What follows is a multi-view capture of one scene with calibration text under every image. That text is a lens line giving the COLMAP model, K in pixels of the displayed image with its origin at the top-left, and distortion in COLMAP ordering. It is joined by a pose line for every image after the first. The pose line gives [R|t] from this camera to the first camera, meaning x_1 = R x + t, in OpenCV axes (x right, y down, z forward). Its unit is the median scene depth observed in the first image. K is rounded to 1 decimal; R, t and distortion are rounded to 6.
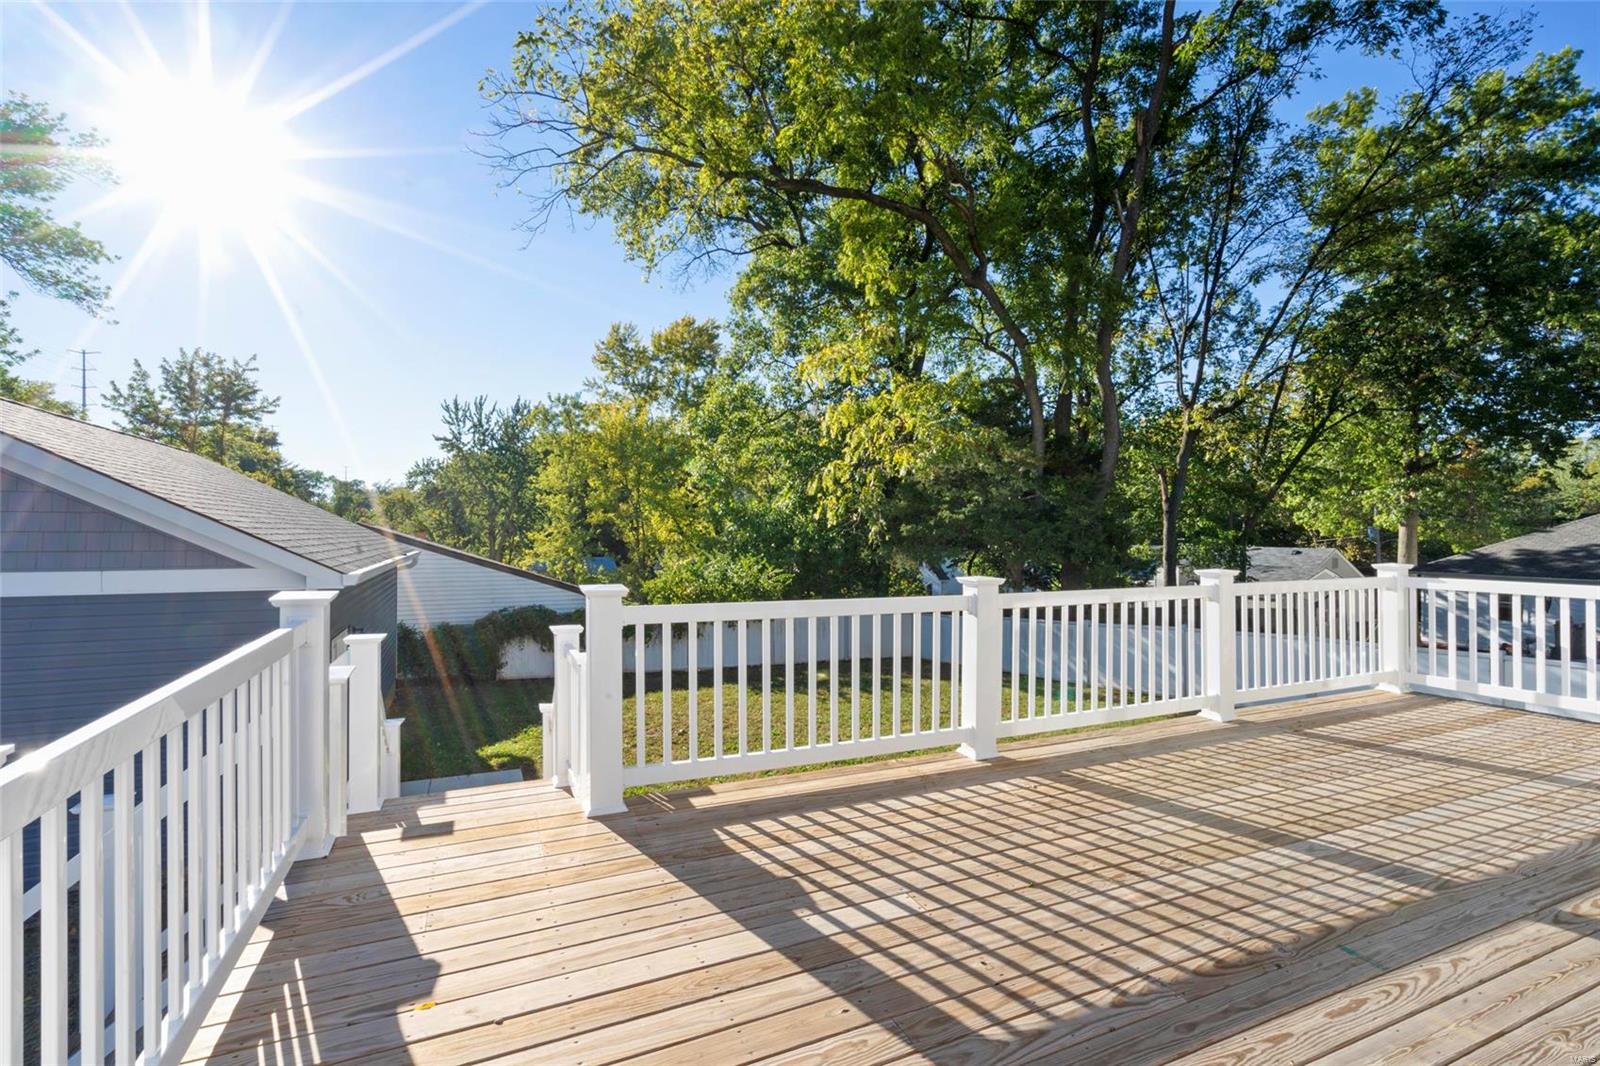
lens RADIAL K [[723.6, 0, 800.0], [0, 723.6, 533.0], [0, 0, 1]] dist [0.000535, 0.000462]
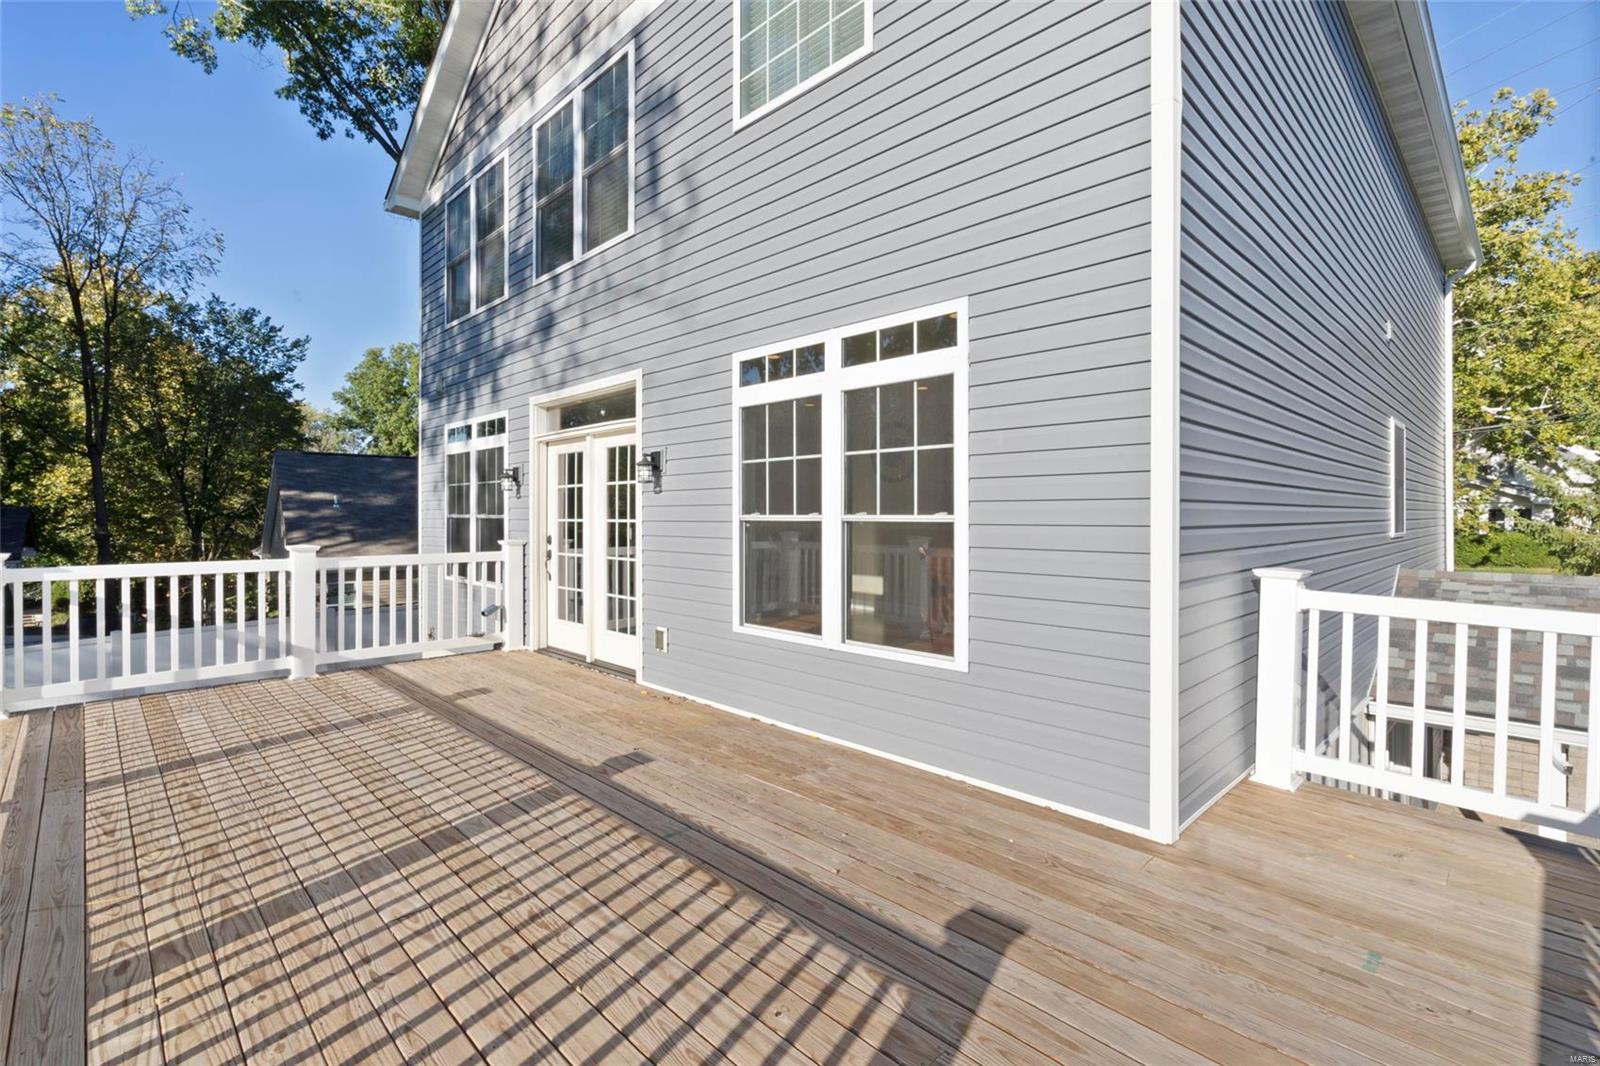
lens RADIAL K [[740.5, 0, 803.7], [0, 740.5, 519.9], [0, 0, 1]] dist [-0.000953, -0.000299]
pose [[-0.366206, -0.007560, 0.930503, -0.095276], [-0.000432, 0.999968, 0.007955, 0.001023], [-0.930534, 0.002511, -0.366197, 0.220415]]
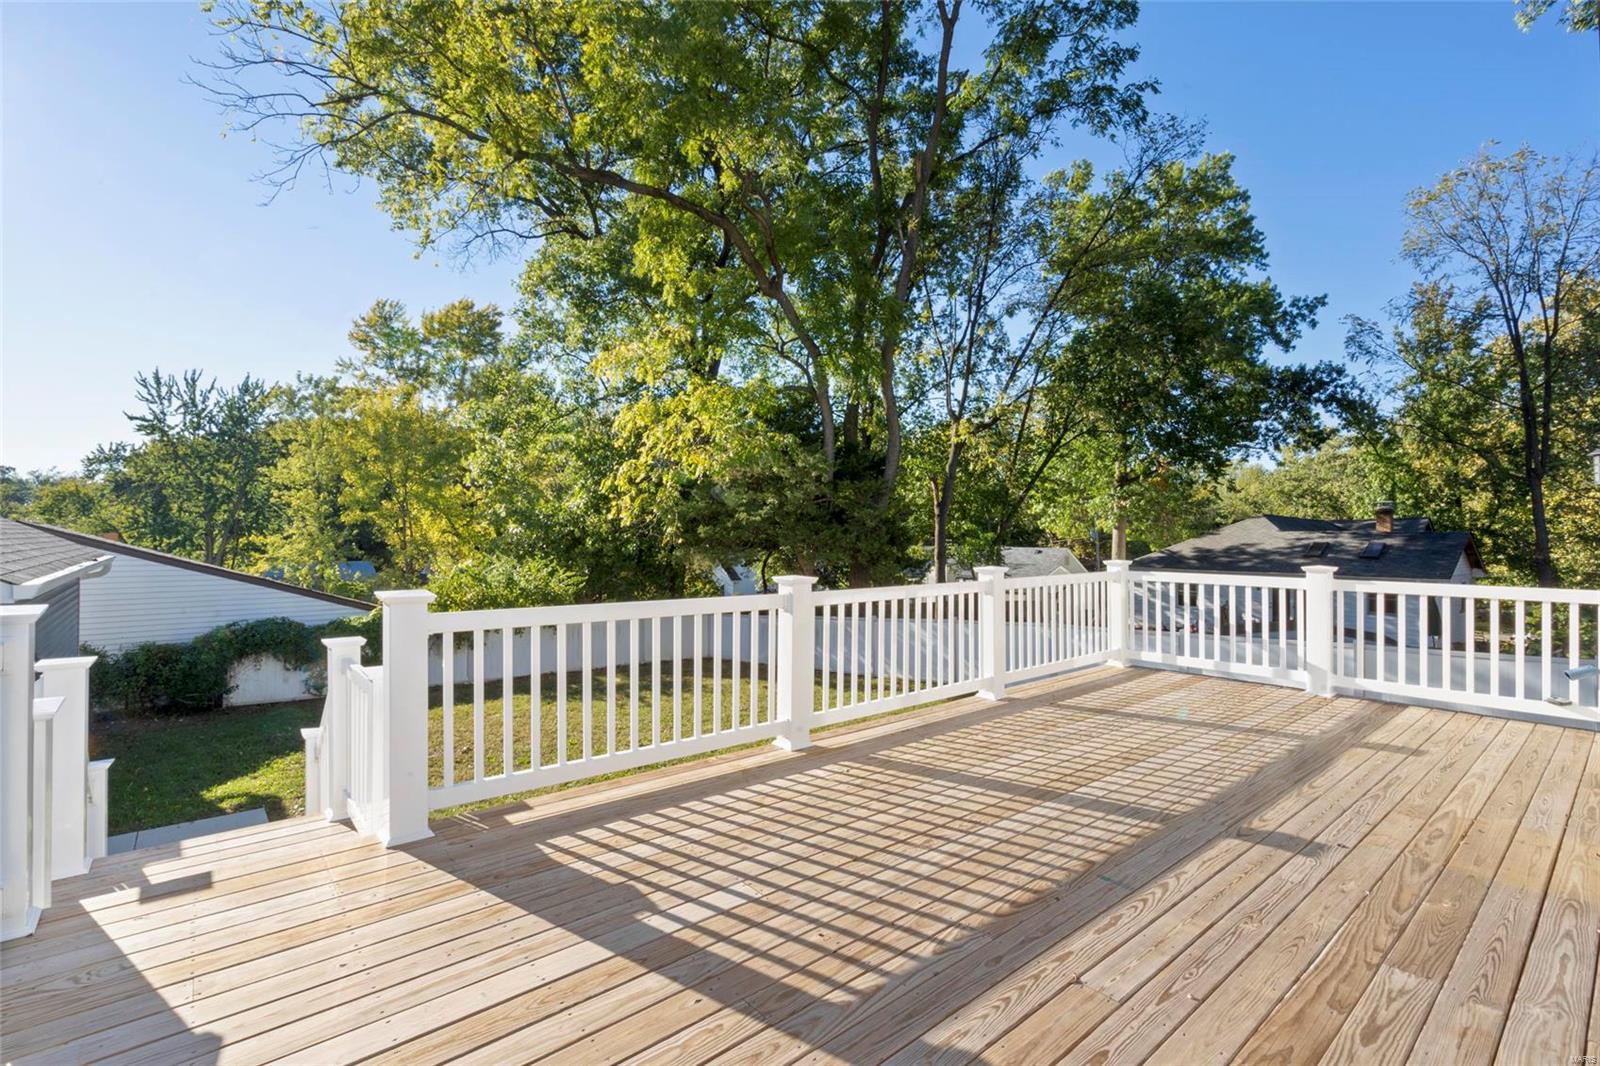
lens RADIAL K [[723.6, 0, 800.0], [0, 723.6, 533.0], [0, 0, 1]] dist [0.000535, 0.000462]
pose [[0.959466, 0.001978, 0.281816, -0.013304], [-0.001405, 0.999997, -0.002235, 0.000093], [-0.281819, 0.001748, 0.959466, -0.003568]]
